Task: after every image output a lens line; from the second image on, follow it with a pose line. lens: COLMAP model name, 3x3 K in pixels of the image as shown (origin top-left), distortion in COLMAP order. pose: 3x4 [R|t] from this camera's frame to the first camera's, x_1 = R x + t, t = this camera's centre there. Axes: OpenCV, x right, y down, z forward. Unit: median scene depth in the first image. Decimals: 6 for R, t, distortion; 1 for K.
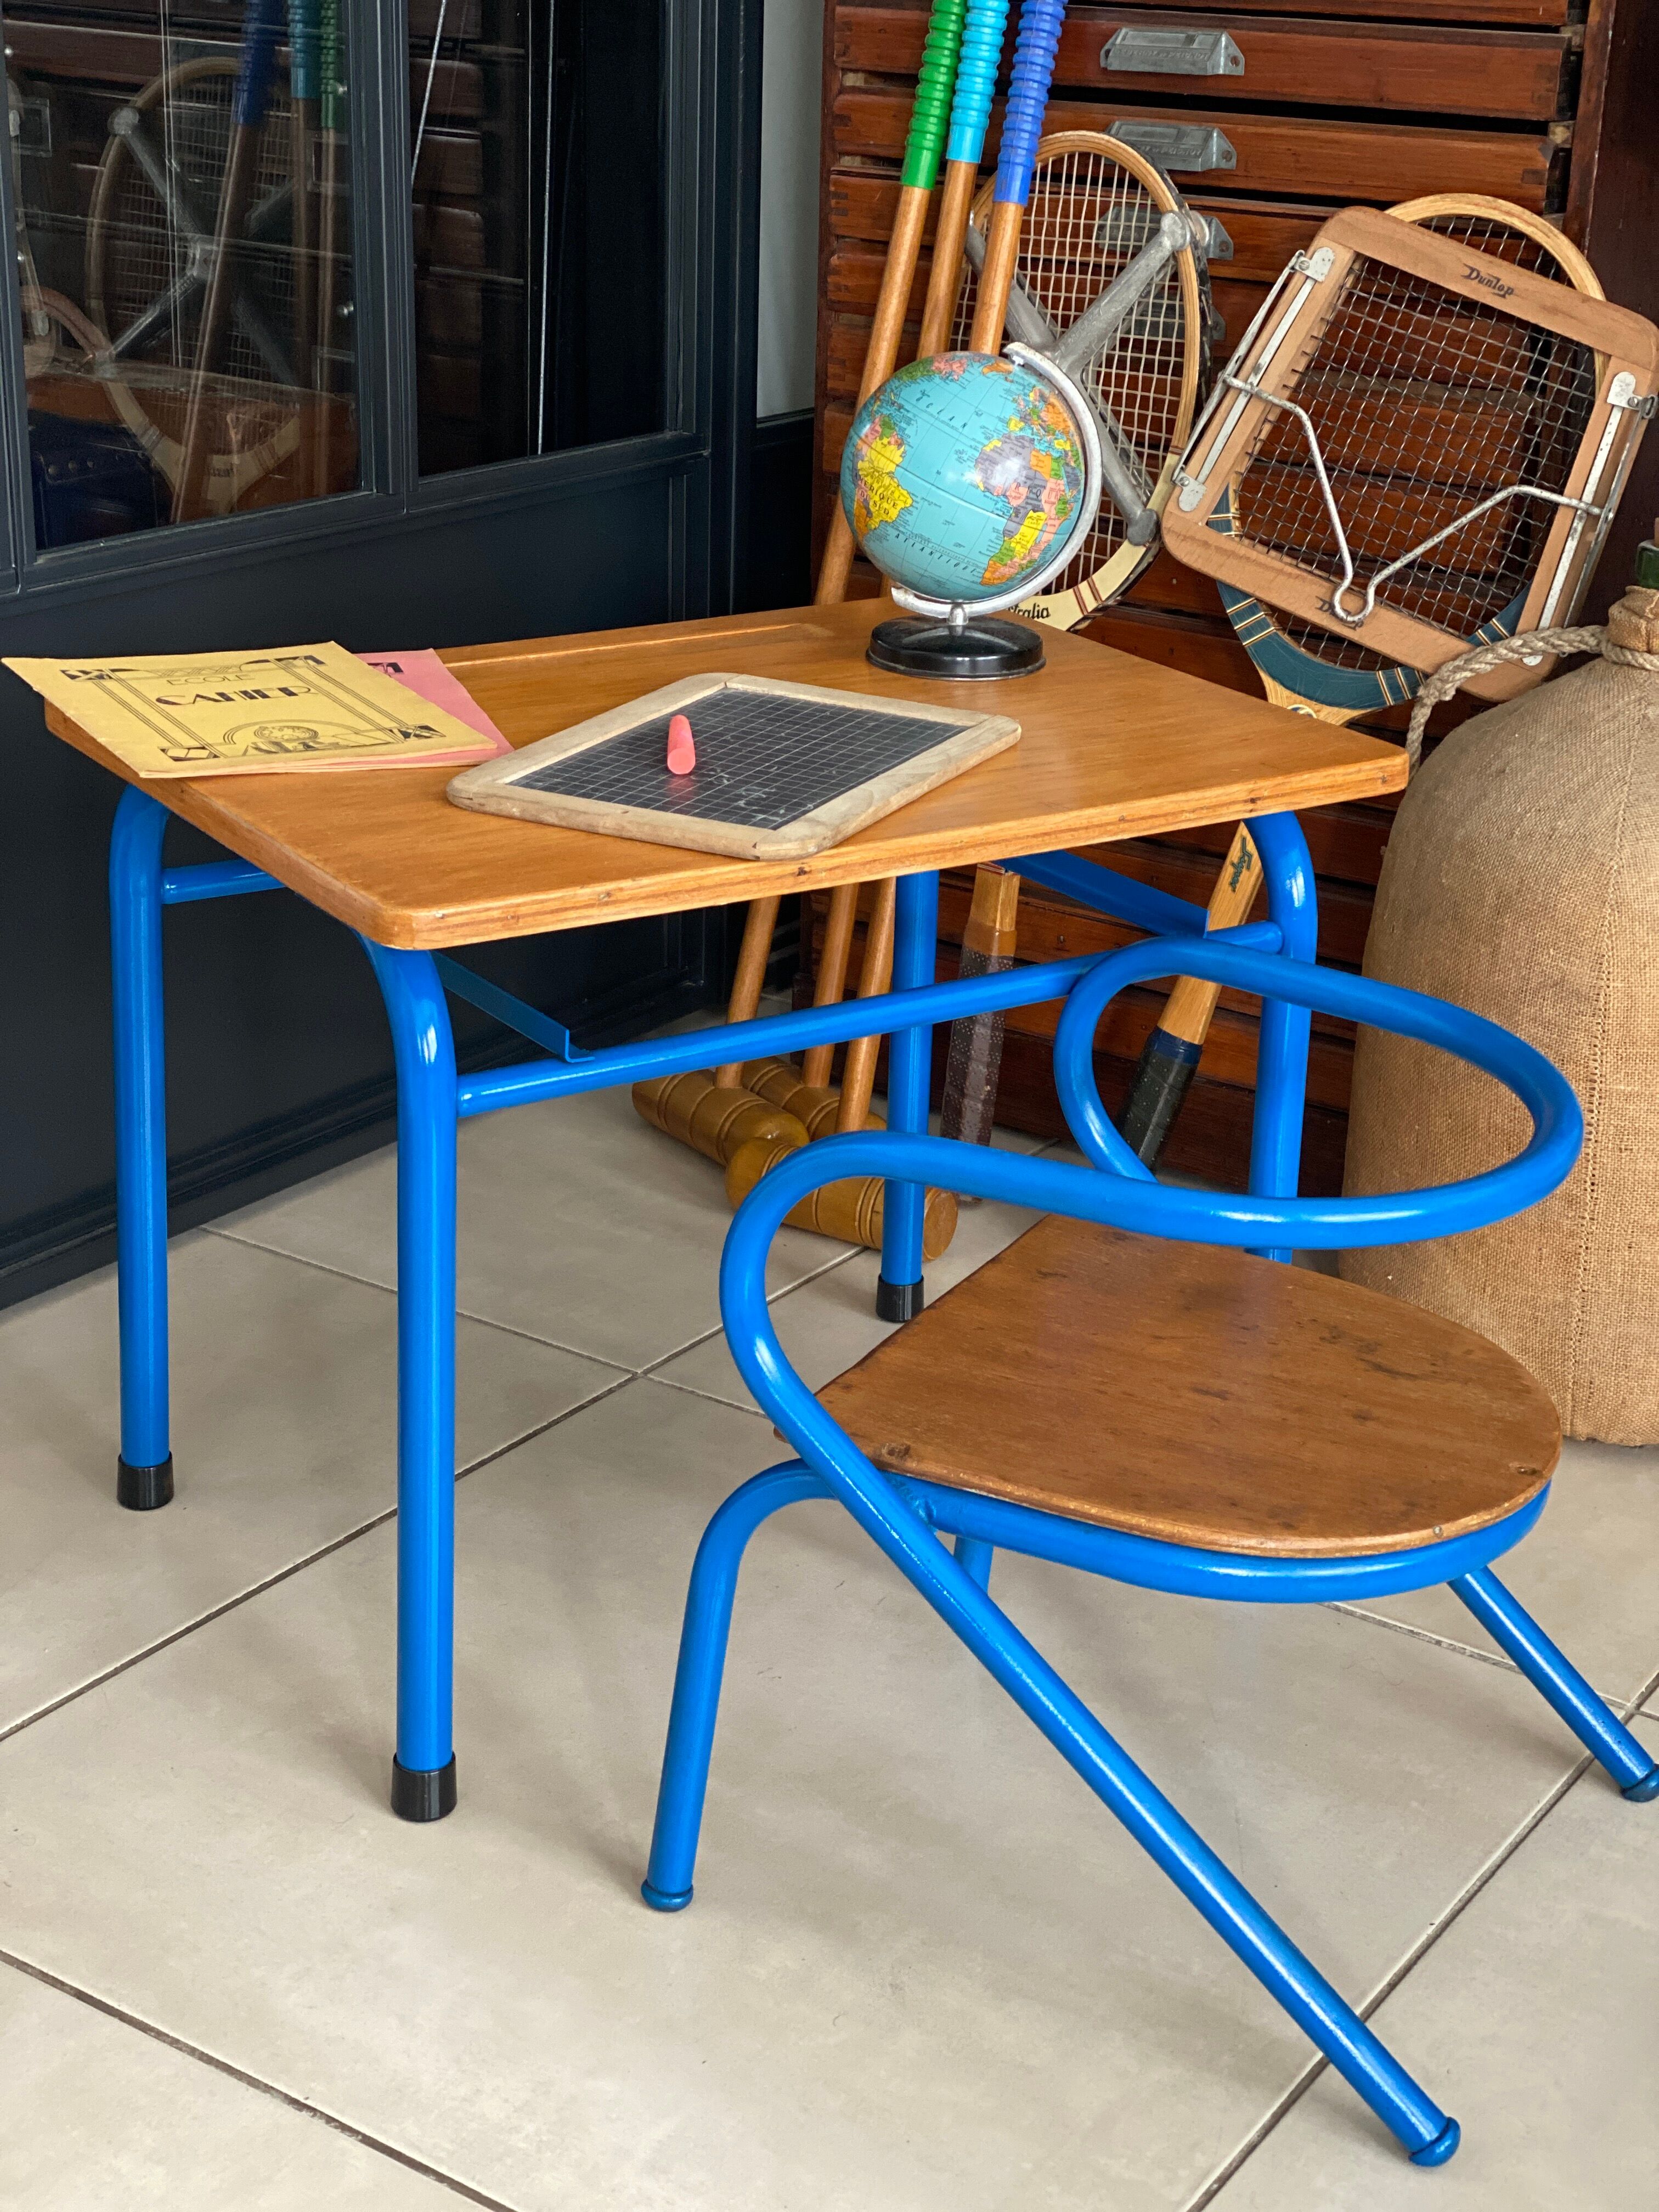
lens RADIAL K [[3328.6, 0, 829.5], [0, 3328.6, 1106.0], [0, 0, 1]] dist [0.184741, -0.432175]
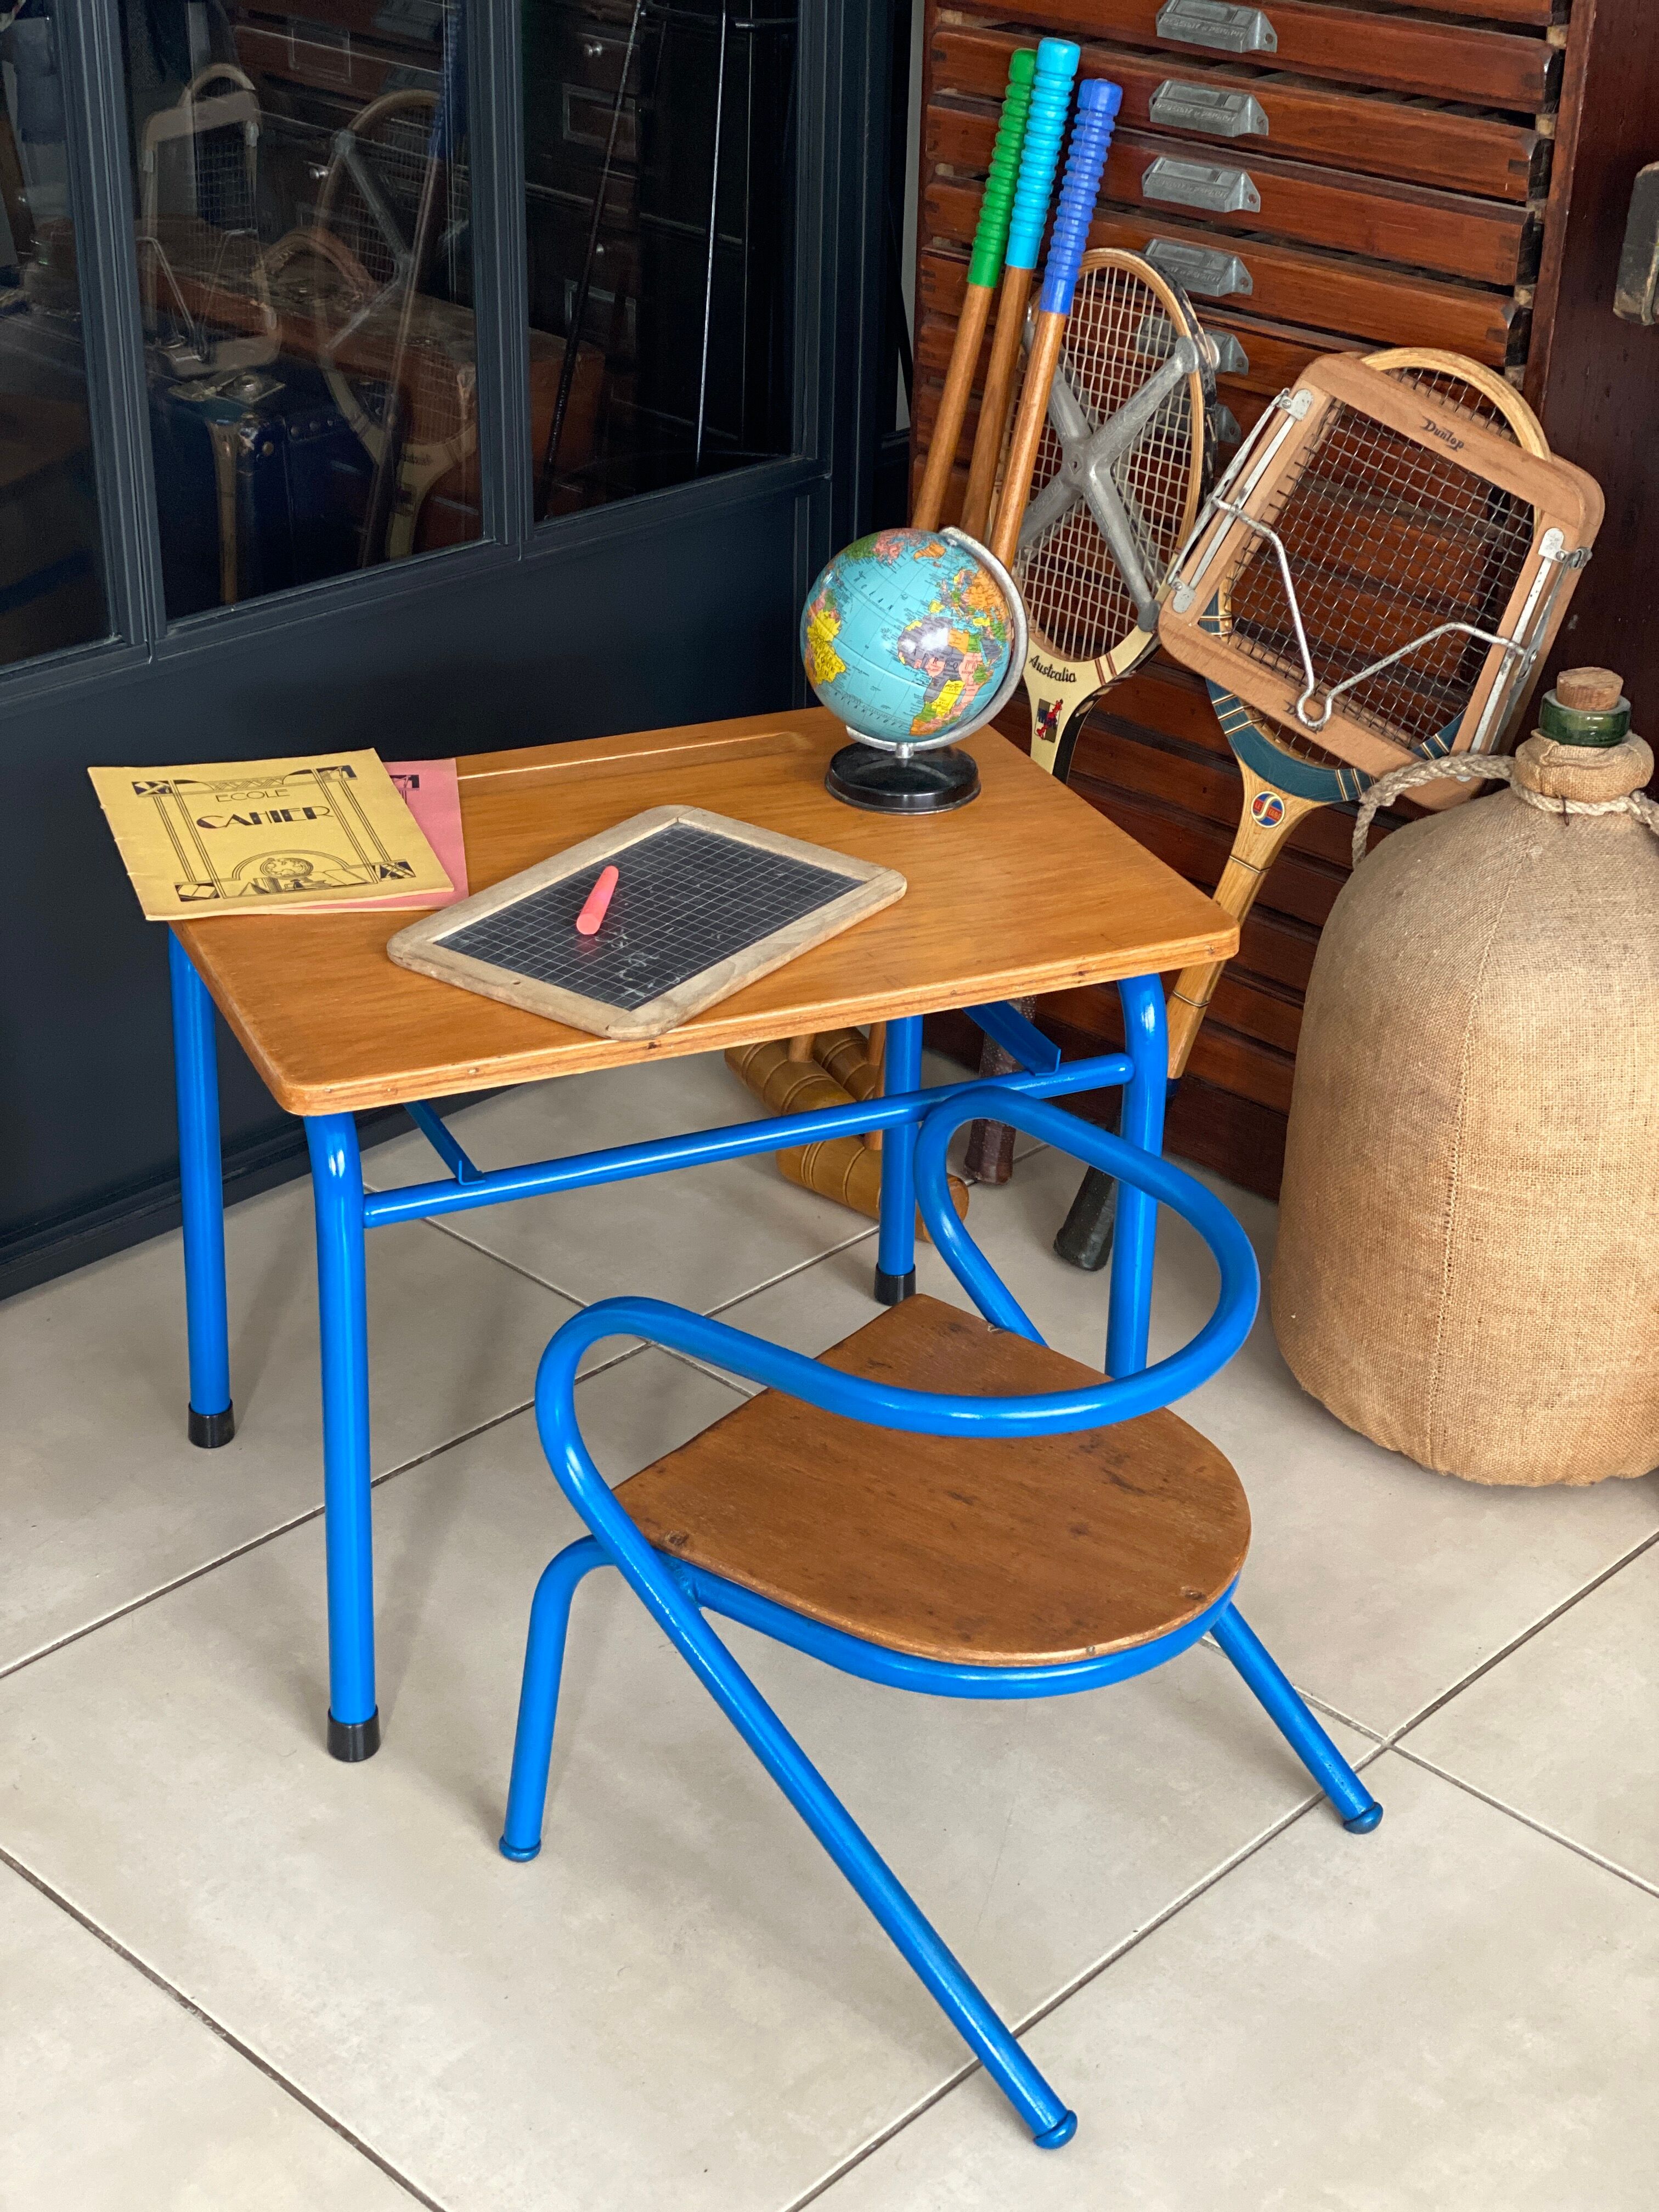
lens RADIAL K [[3334.0, 0, 841.3], [0, 3334.0, 1099.7], [0, 0, 1]] dist [0.176509, -0.355837]
pose [[0.986894, 0.068469, -0.146123, 0.199486], [-0.052244, 0.992320, 0.112121, -0.159577], [0.152678, -0.103017, 0.982892, -0.152409]]
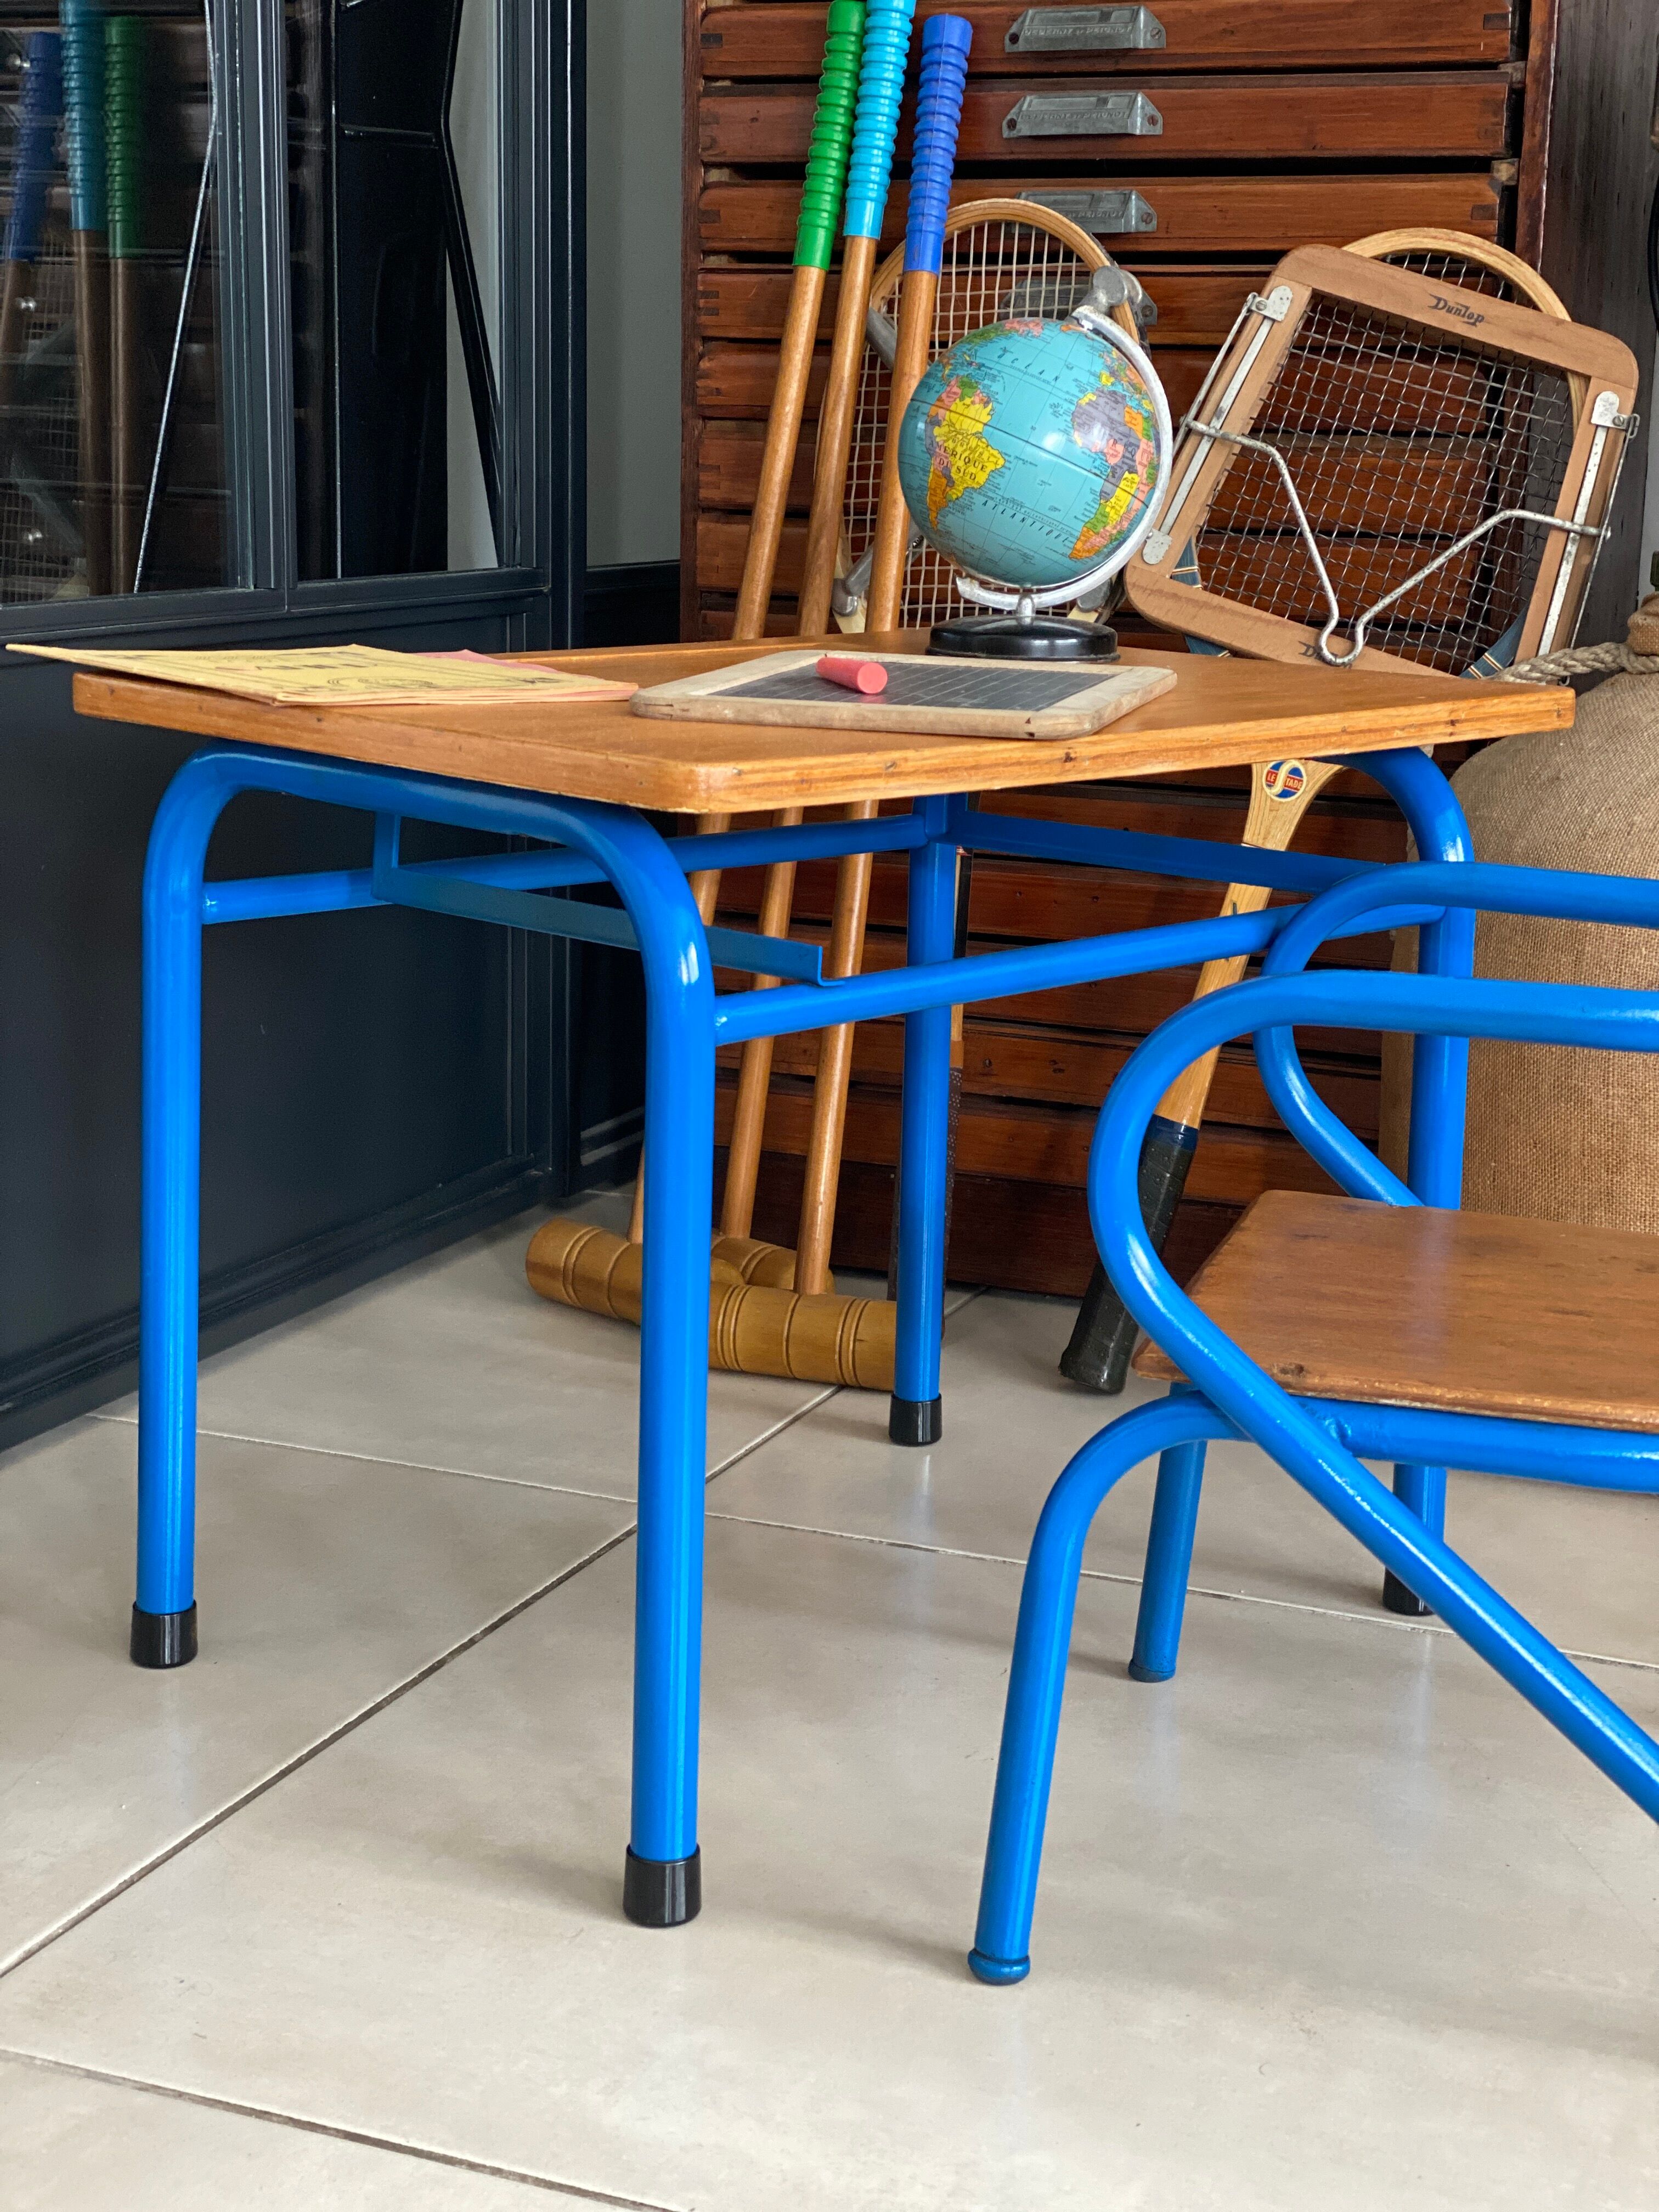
lens RADIAL K [[3328.6, 0, 829.5], [0, 3328.6, 1106.0], [0, 0, 1]] dist [0.184741, -0.432175]
pose [[0.979074, -0.051352, 0.196919, -0.209725], [0.079748, 0.987062, -0.139100, 0.117077], [-0.187228, 0.151893, 0.970502, 0.138055]]
